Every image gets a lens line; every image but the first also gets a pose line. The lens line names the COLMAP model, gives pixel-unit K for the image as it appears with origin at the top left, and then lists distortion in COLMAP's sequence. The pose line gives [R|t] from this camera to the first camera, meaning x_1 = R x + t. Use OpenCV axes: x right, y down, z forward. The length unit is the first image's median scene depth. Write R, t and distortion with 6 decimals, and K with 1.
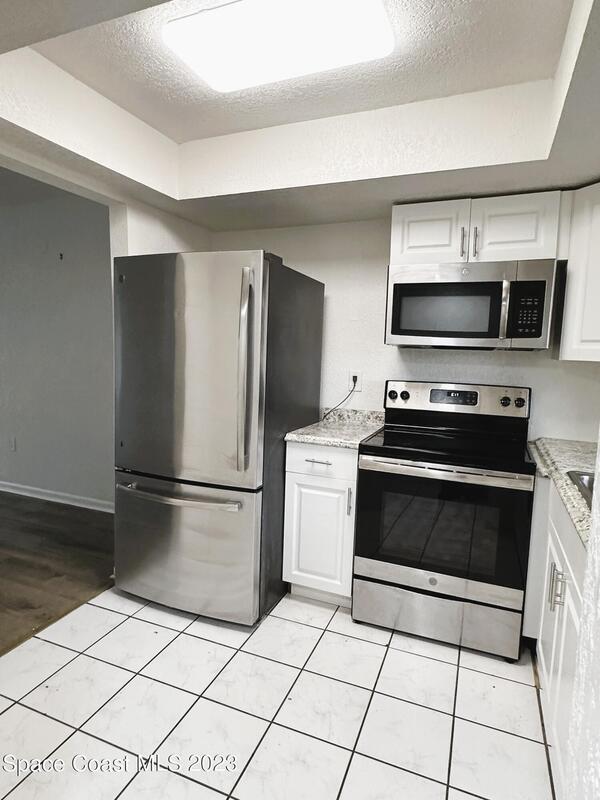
lens RADIAL K [[464.1, 0, 290.0], [0, 464.1, 400.2], [0, 0, 1]] dist [0.000211, 0.002184]
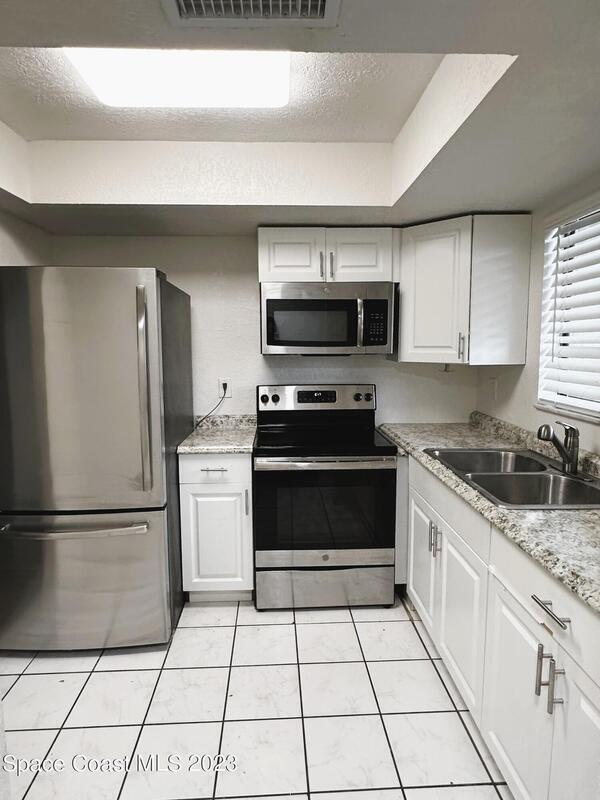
lens RADIAL K [[464.1, 0, 290.0], [0, 464.1, 400.2], [0, 0, 1]] dist [0.000211, 0.002184]
pose [[0.907539, -0.085079, 0.411261, -0.199431], [0.080687, 0.996344, 0.028063, -0.038961], [-0.412145, 0.007715, 0.911086, -0.023935]]
